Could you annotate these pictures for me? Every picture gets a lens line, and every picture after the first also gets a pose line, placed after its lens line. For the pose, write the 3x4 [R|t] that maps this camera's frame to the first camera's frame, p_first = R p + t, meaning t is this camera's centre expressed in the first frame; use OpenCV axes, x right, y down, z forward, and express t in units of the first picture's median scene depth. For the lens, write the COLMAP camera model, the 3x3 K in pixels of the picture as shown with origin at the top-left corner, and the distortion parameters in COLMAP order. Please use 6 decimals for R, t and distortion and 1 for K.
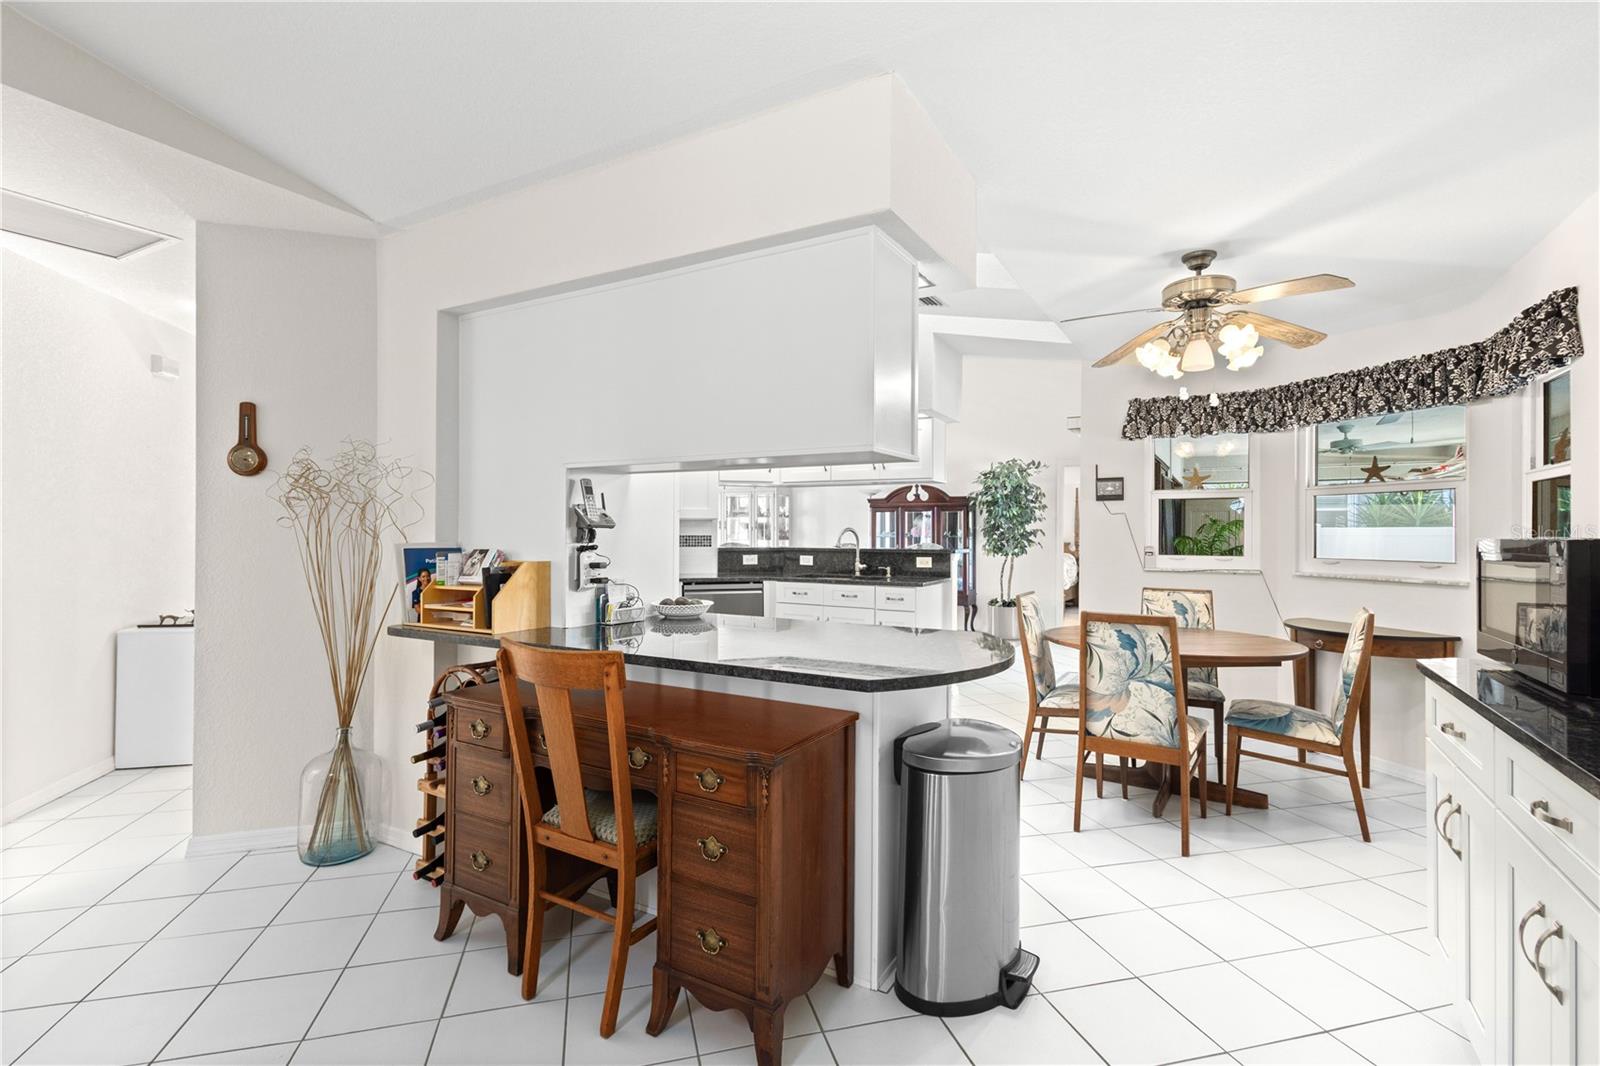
lens RADIAL K [[736.2, 0, 807.9], [0, 736.2, 528.2], [0, 0, 1]] dist [0.013852, -0.004928]
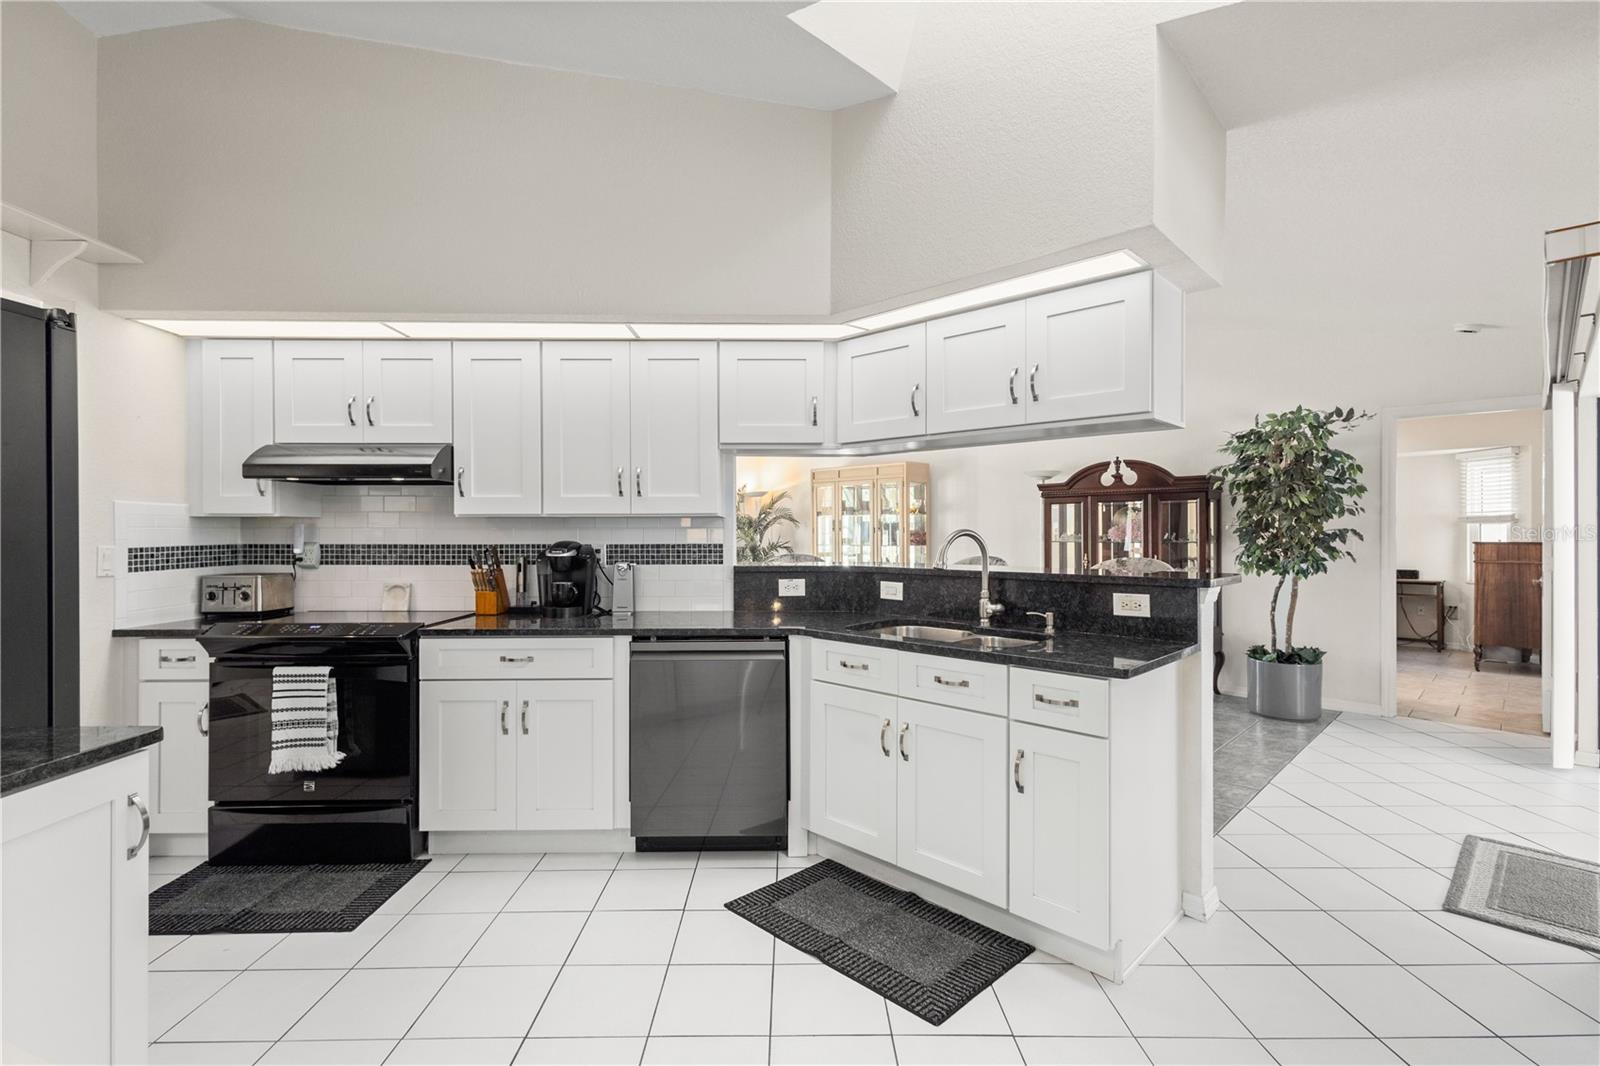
lens RADIAL K [[736.2, 0, 809.4], [0, 736.2, 531.8], [0, 0, 1]] dist [0.013852, -0.004928]
pose [[0.968124, -0.005636, -0.250407, 0.095677], [0.006640, 0.999973, 0.003167, -0.001545], [0.250382, -0.004729, 0.968136, 0.611669]]
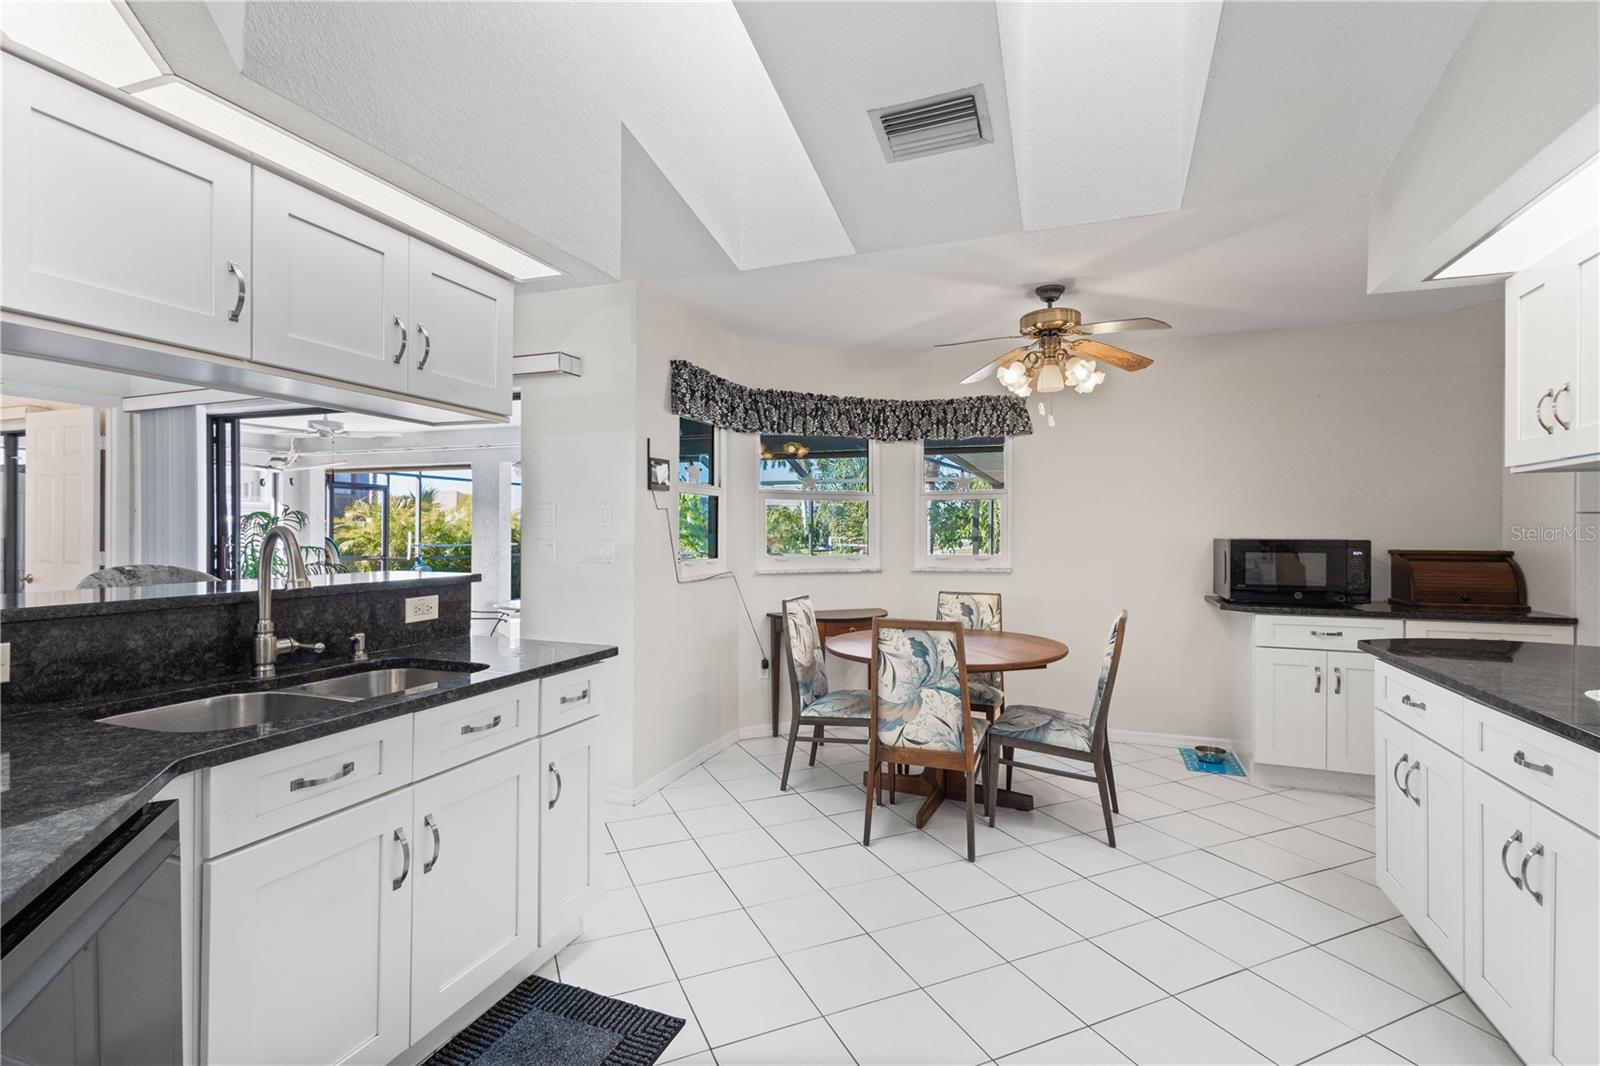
lens RADIAL K [[736.2, 0, 807.3], [0, 736.2, 527.4], [0, 0, 1]] dist [0.013852, -0.004928]
pose [[-0.160295, -0.000822, 0.987069, -0.347902], [-0.009759, 0.999952, -0.000752, -0.002172], [-0.987021, -0.009753, -0.160295, 1.015988]]
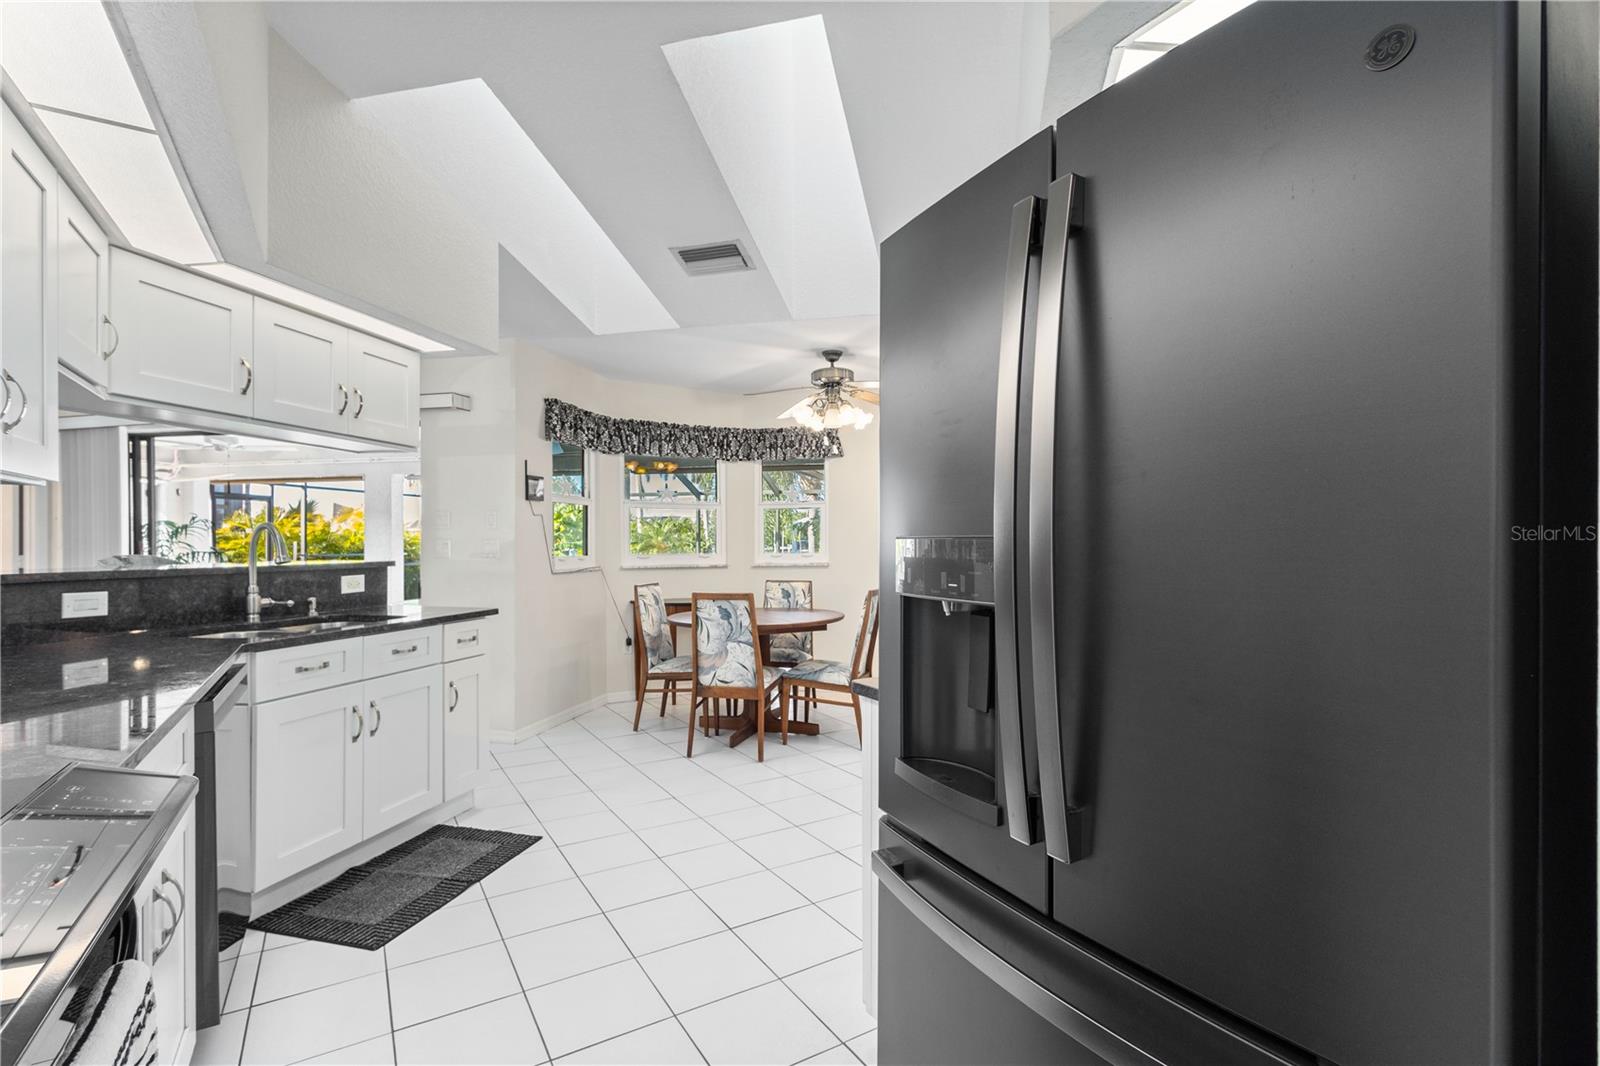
lens RADIAL K [[736.2, 0, 799.3], [0, 736.2, 540.6], [0, 0, 1]] dist [0.013852, -0.004928]
pose [[-0.276273, -0.002109, 0.961077, -0.607610], [-0.004740, 0.999988, 0.000832, 0.011051], [-0.961067, -0.004326, -0.276280, 0.978719]]
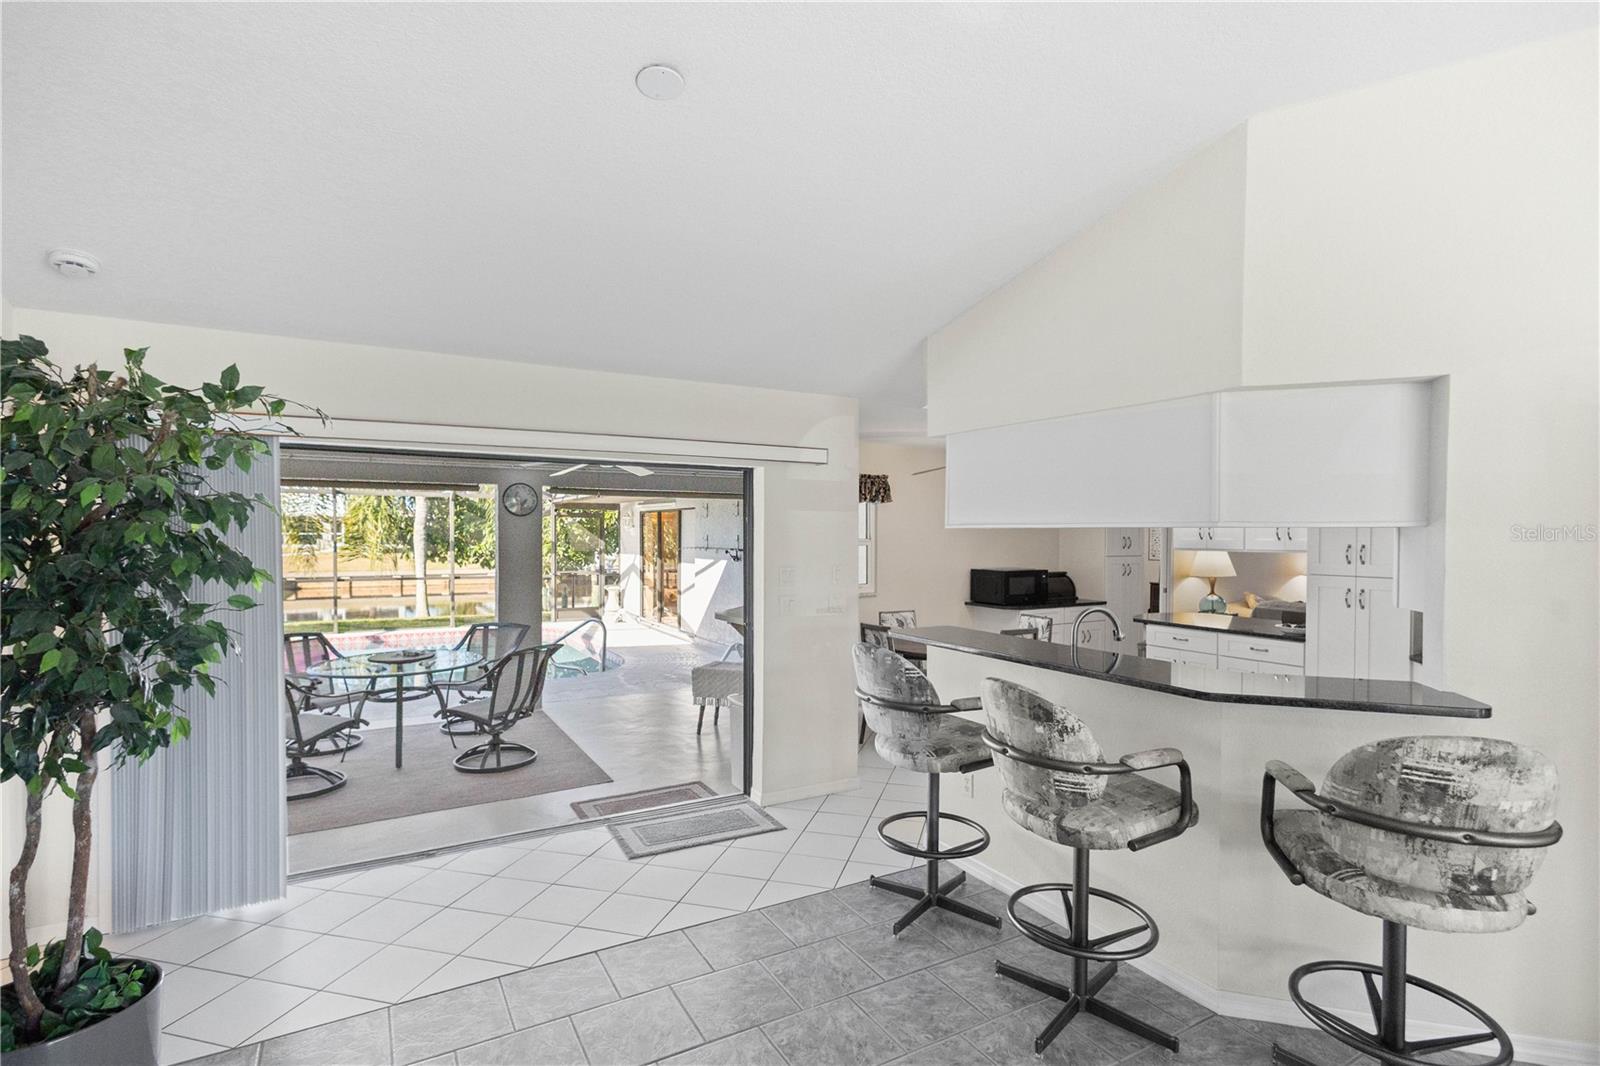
lens RADIAL K [[736.2, 0, 811.6], [0, 736.2, 536.2], [0, 0, 1]] dist [0.013852, -0.004928]
pose [[-0.861240, -0.010777, 0.508084, -0.042392], [-0.011726, 0.999930, 0.001334, -0.063098], [-0.508063, -0.004809, -0.861306, 1.921830]]
